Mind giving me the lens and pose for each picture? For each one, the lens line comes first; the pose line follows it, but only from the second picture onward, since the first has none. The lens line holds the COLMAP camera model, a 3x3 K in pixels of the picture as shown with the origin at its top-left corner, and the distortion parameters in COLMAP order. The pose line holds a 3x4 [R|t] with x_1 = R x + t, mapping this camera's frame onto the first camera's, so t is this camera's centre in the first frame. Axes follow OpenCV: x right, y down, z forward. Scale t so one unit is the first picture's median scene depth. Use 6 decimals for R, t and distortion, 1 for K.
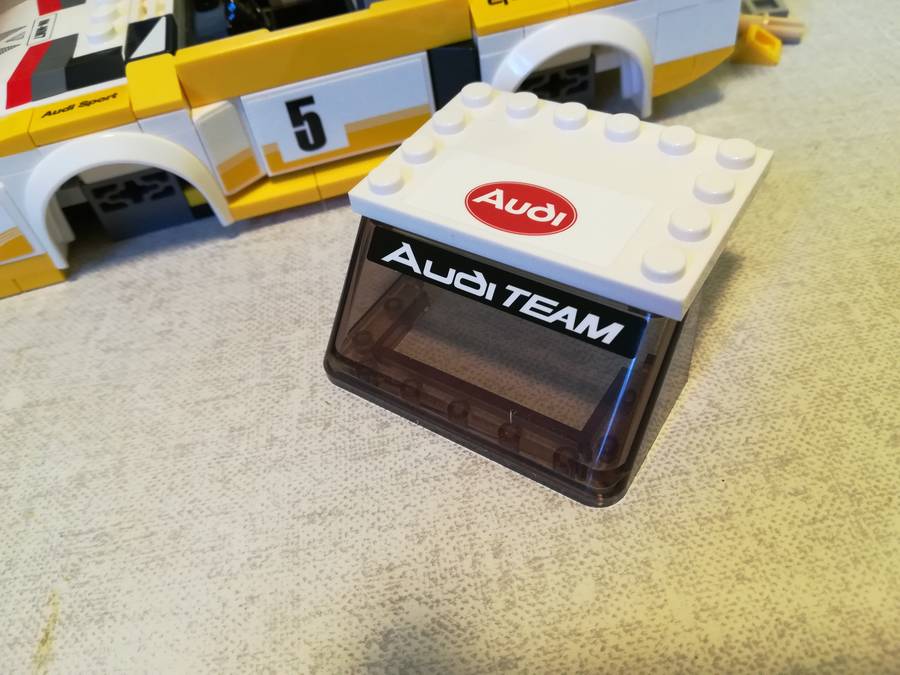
lens RADIAL K [[750.6, 0, 453.7], [0, 750.6, 339.8], [0, 0, 1]] dist [-0.010134, -0.051974]
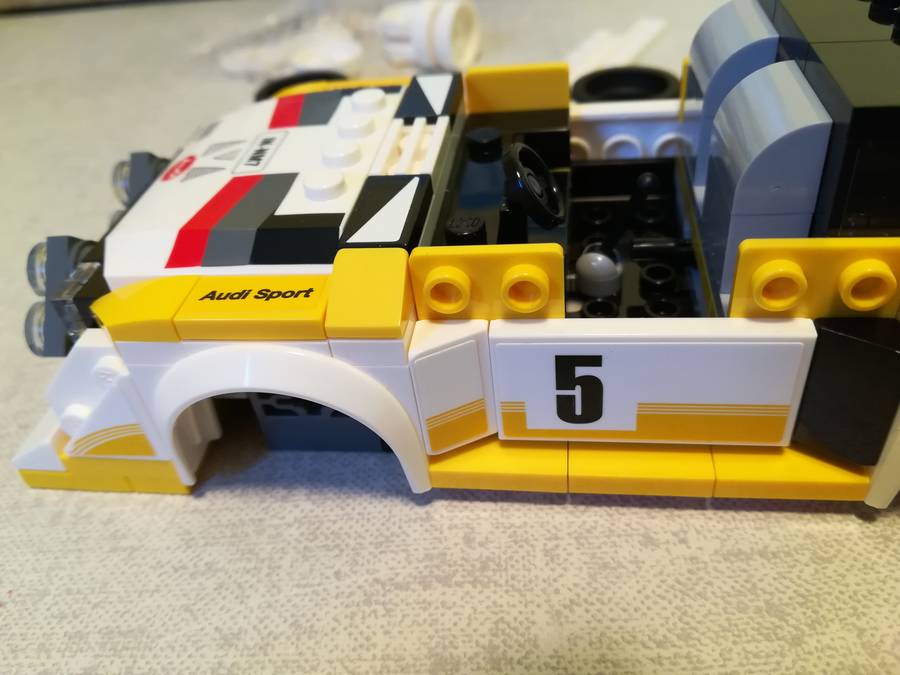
lens RADIAL K [[750.6, 0, 450.0], [0, 750.6, 366.1], [0, 0, 1]] dist [-0.010134, -0.051974]
pose [[0.926598, 0.266021, -0.265800, -0.134571], [-0.285624, 0.957616, -0.037295, -0.252623], [0.244613, 0.110477, 0.963306, 0.366697]]
